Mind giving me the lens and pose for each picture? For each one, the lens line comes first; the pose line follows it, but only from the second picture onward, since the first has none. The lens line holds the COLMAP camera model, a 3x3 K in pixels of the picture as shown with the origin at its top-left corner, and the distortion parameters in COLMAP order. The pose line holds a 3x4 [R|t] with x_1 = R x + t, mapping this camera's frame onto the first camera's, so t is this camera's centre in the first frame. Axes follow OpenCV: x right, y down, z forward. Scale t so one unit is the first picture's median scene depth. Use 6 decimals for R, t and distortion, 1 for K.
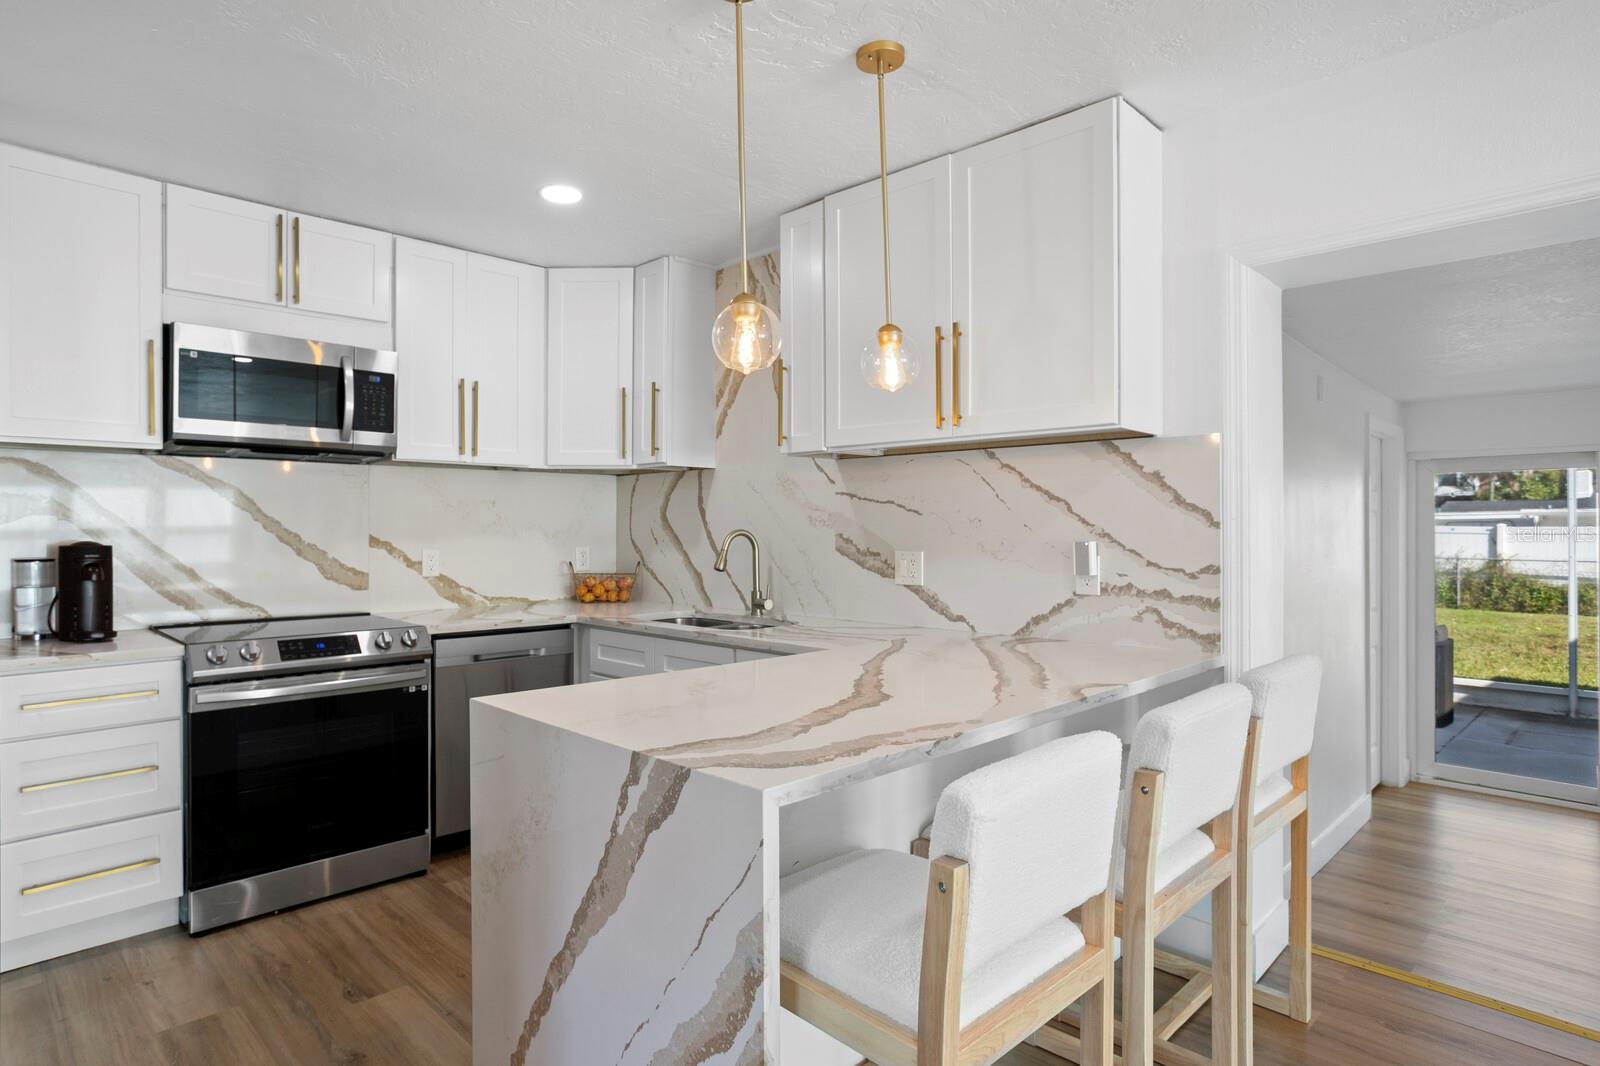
lens RADIAL K [[853.4, 0, 742.2], [0, 853.4, 533.5], [0, 0, 1]] dist [-0.028359, 0.006539]
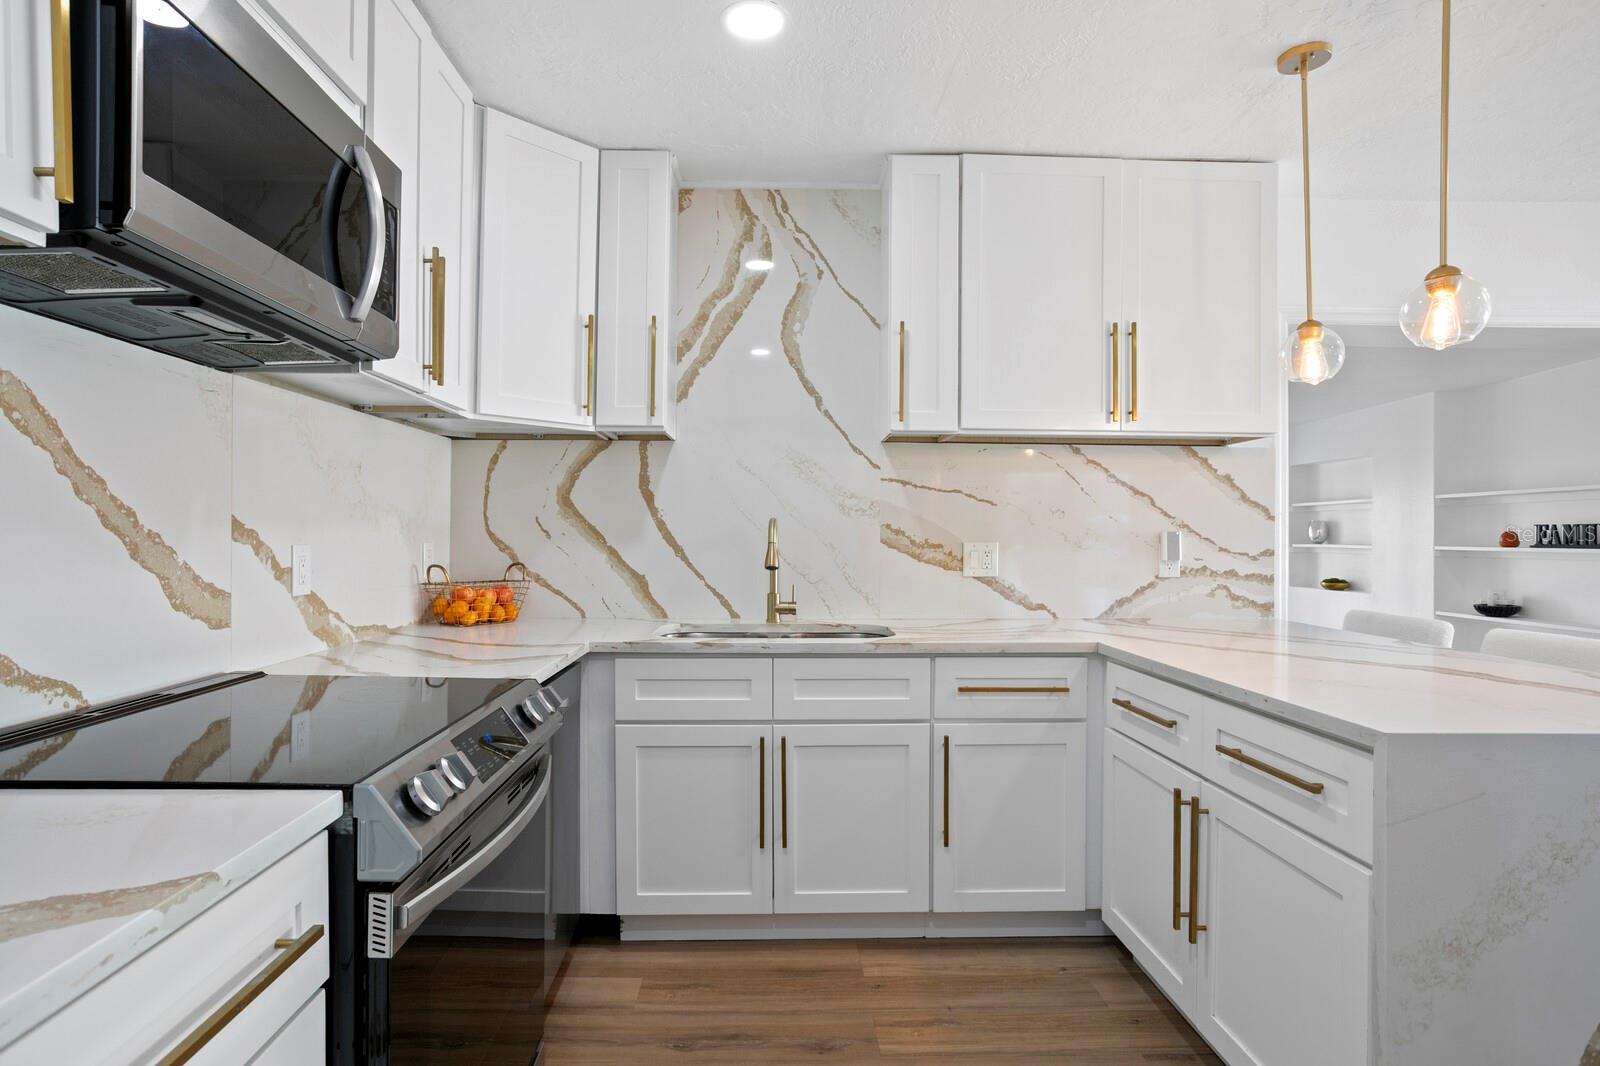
lens RADIAL K [[853.4, 0, 752.7], [0, 853.4, 540.4], [0, 0, 1]] dist [-0.028359, 0.006539]
pose [[0.684114, -0.000477, 0.729375, -0.638534], [-0.002158, 0.999994, 0.002678, 0.015179], [-0.729372, -0.003406, 0.684109, 0.478778]]
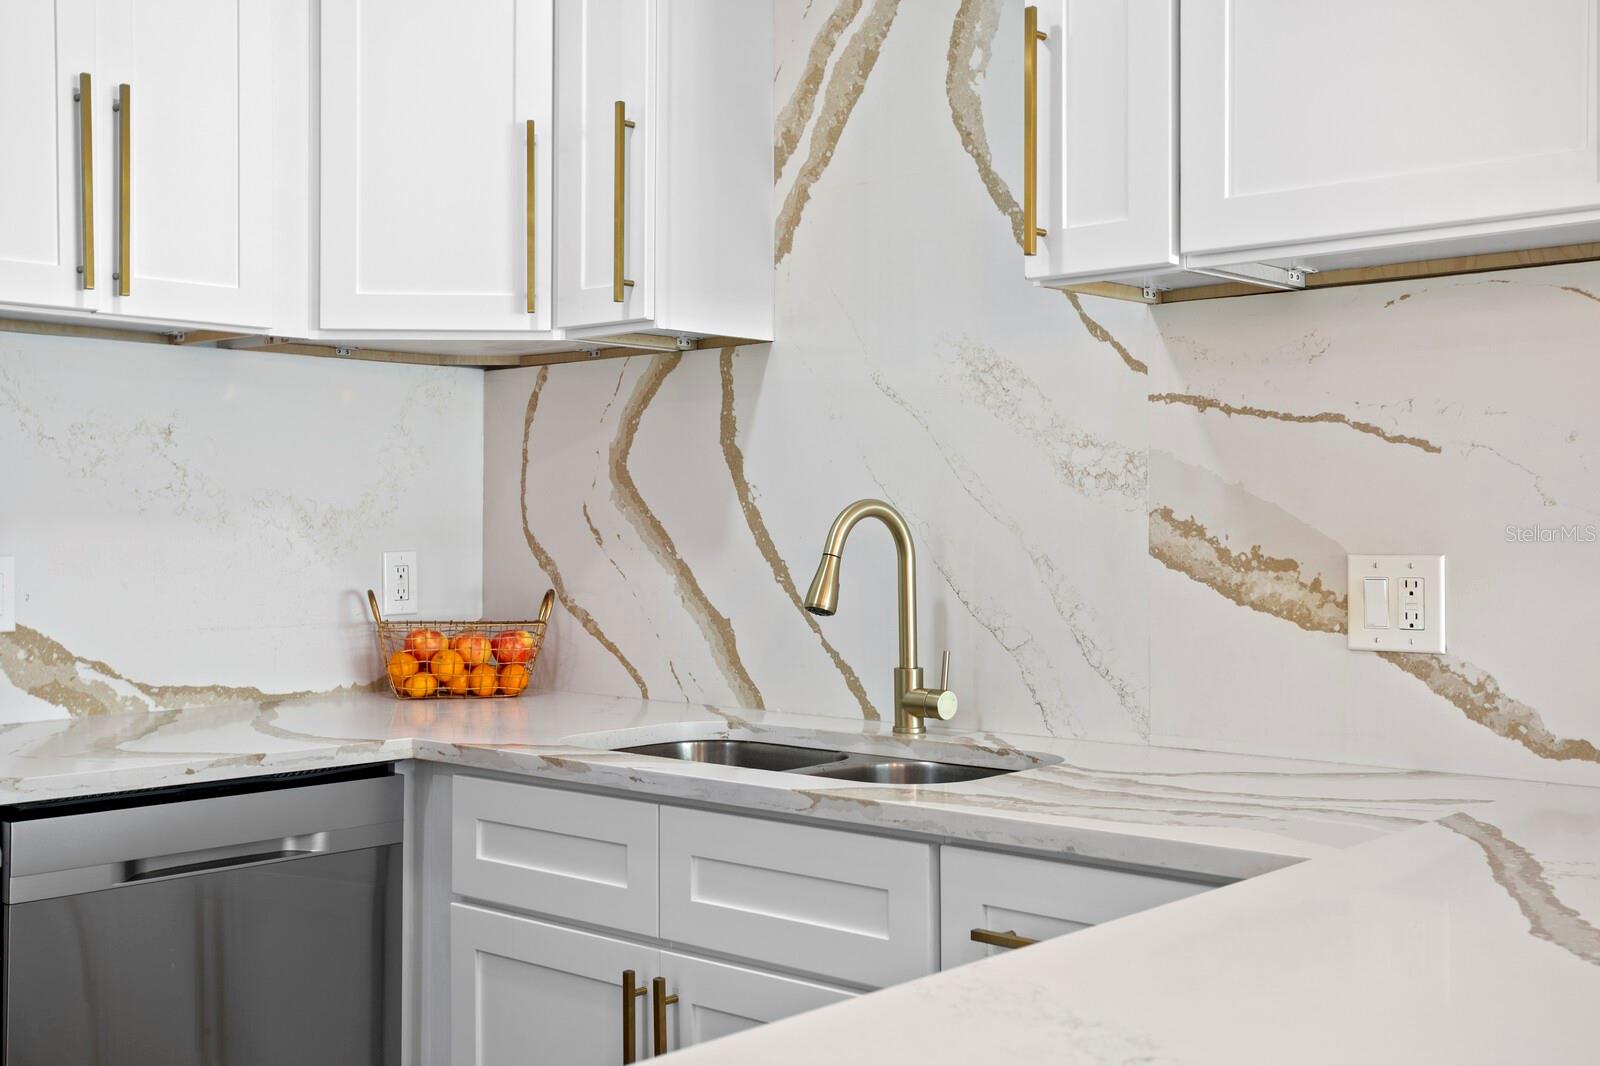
lens RADIAL K [[1720.1, 0, 739.2], [0, 1720.1, 519.8], [0, 0, 1]] dist [0.025287, 0.000000]
pose [[0.997717, -0.000510, 0.067527, -0.112882], [0.001202, 0.999947, -0.010196, 0.011919], [-0.067519, 0.010254, 0.997665, 0.281143]]
